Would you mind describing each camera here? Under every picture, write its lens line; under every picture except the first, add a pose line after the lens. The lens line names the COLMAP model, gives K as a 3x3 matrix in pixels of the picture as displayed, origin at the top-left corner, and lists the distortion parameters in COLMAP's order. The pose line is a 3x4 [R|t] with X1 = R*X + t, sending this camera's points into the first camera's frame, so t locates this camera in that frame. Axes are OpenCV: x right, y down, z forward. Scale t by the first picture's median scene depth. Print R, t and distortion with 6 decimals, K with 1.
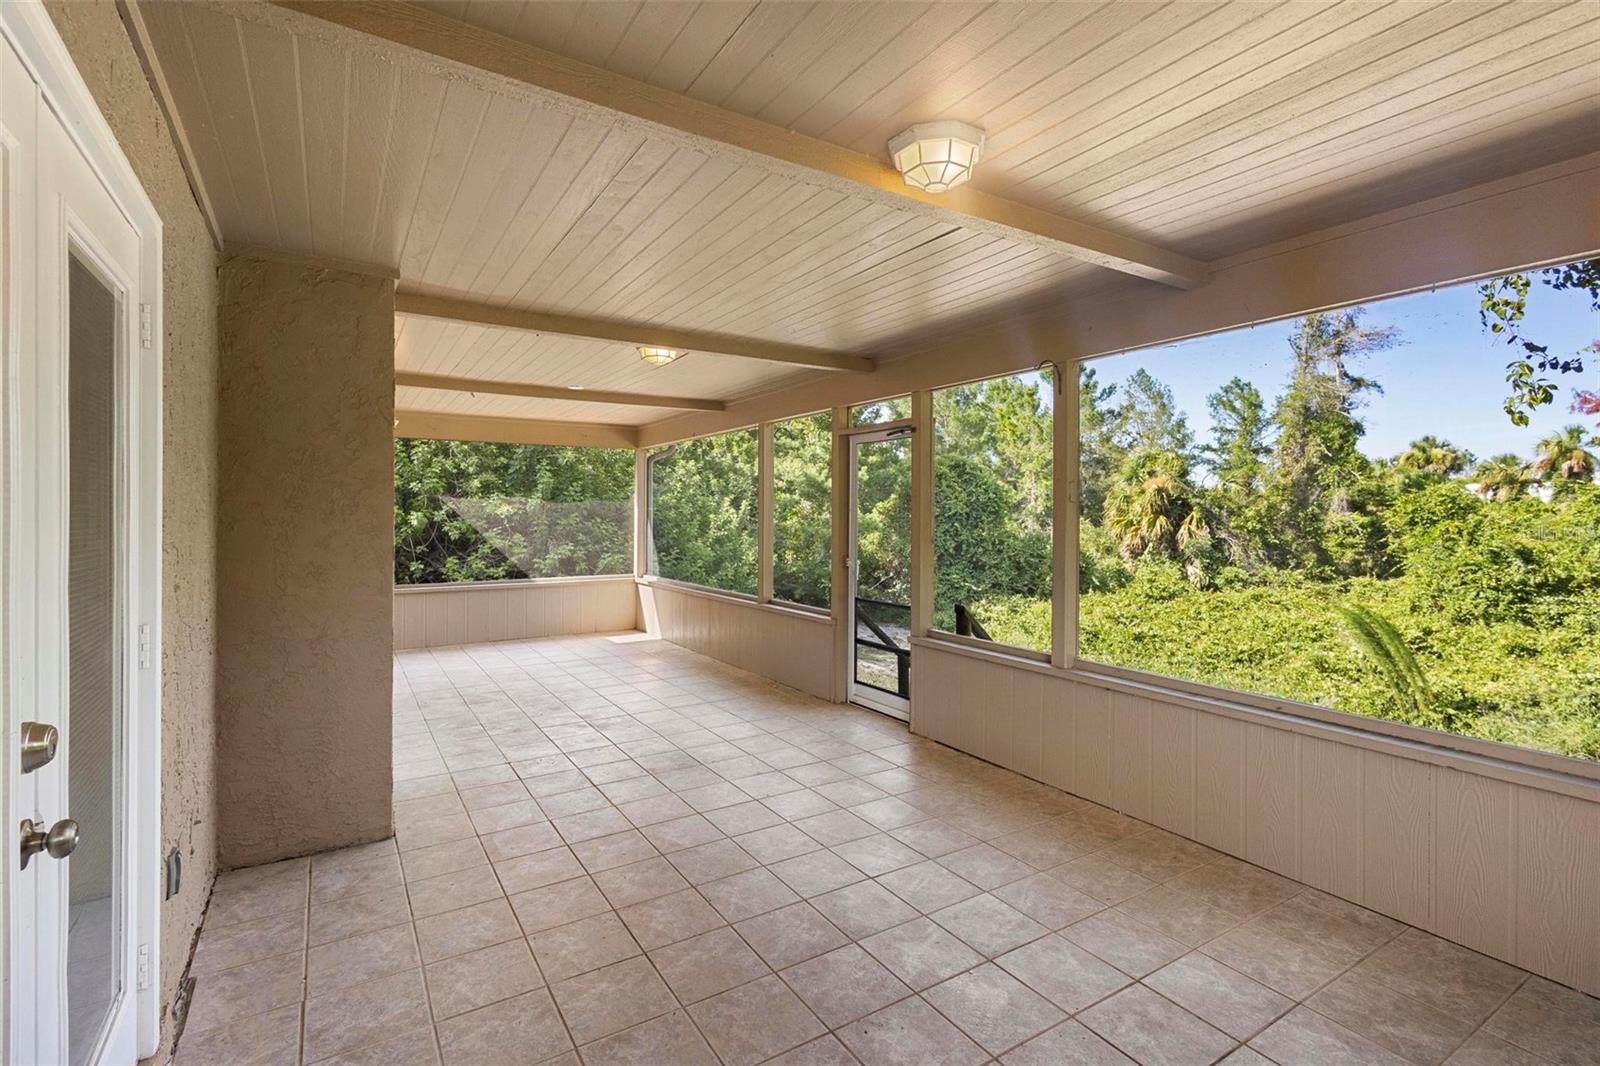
lens RADIAL K [[745.3, 0, 796.9], [0, 745.3, 511.9], [0, 0, 1]] dist [0.001308, -0.000136]
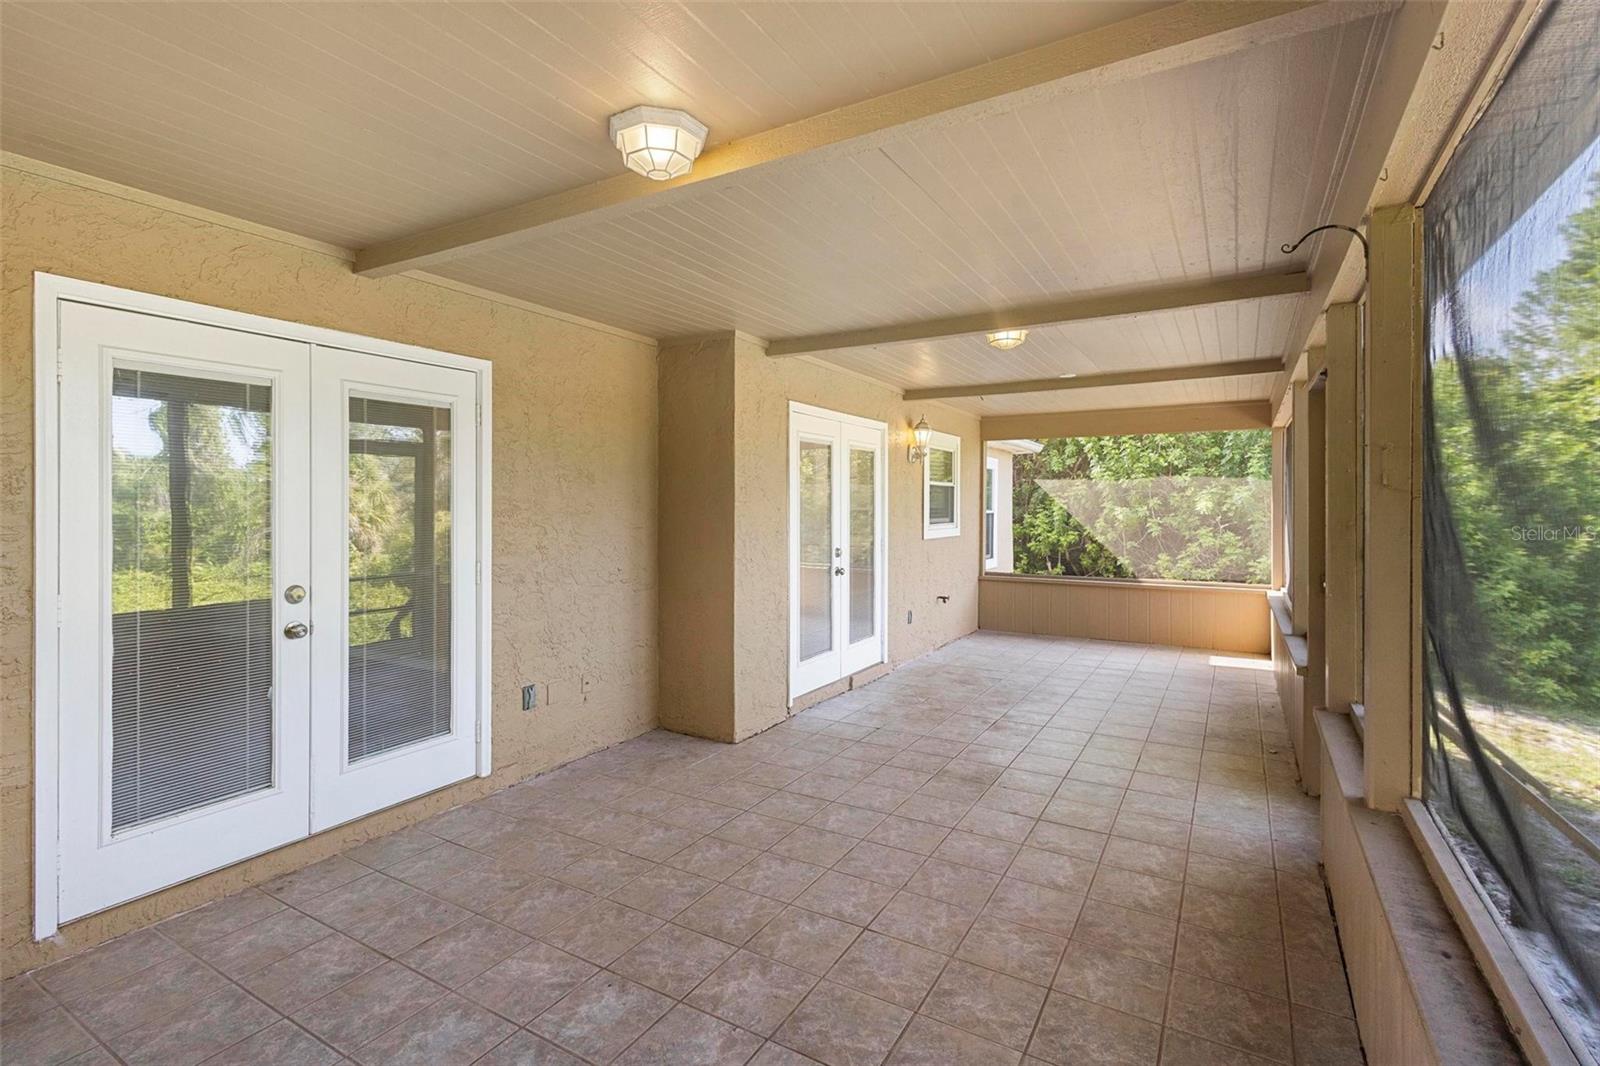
lens RADIAL K [[745.3, 0, 796.9], [0, 745.3, 511.9], [0, 0, 1]] dist [0.001308, -0.000136]
pose [[0.459960, 0.008254, -0.887901, 0.586381], [-0.001584, 0.999963, 0.008475, -0.009310], [0.887938, -0.002492, 0.459956, 0.359304]]
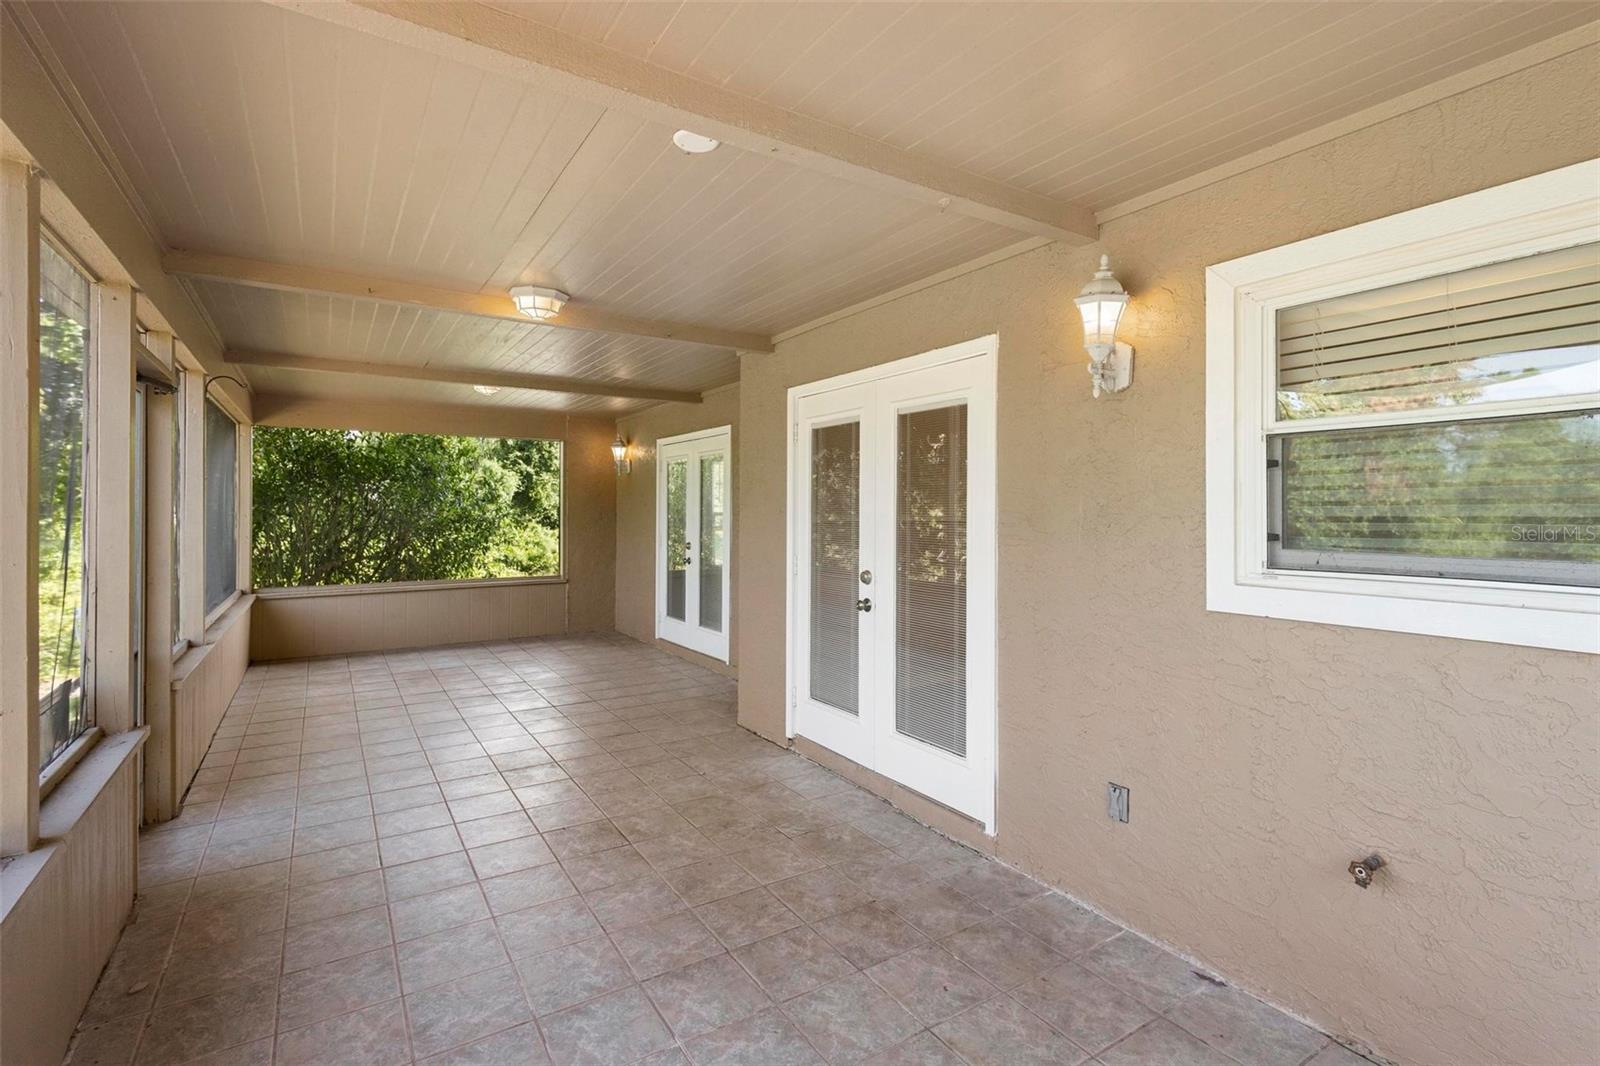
lens RADIAL K [[745.3, 0, 796.9], [0, 745.3, 511.9], [0, 0, 1]] dist [0.001308, -0.000136]
pose [[-0.999954, -0.004136, -0.008656, -0.507954], [-0.004116, 0.999989, -0.002416, -0.000797], [0.008666, -0.002380, -0.999960, 1.988220]]
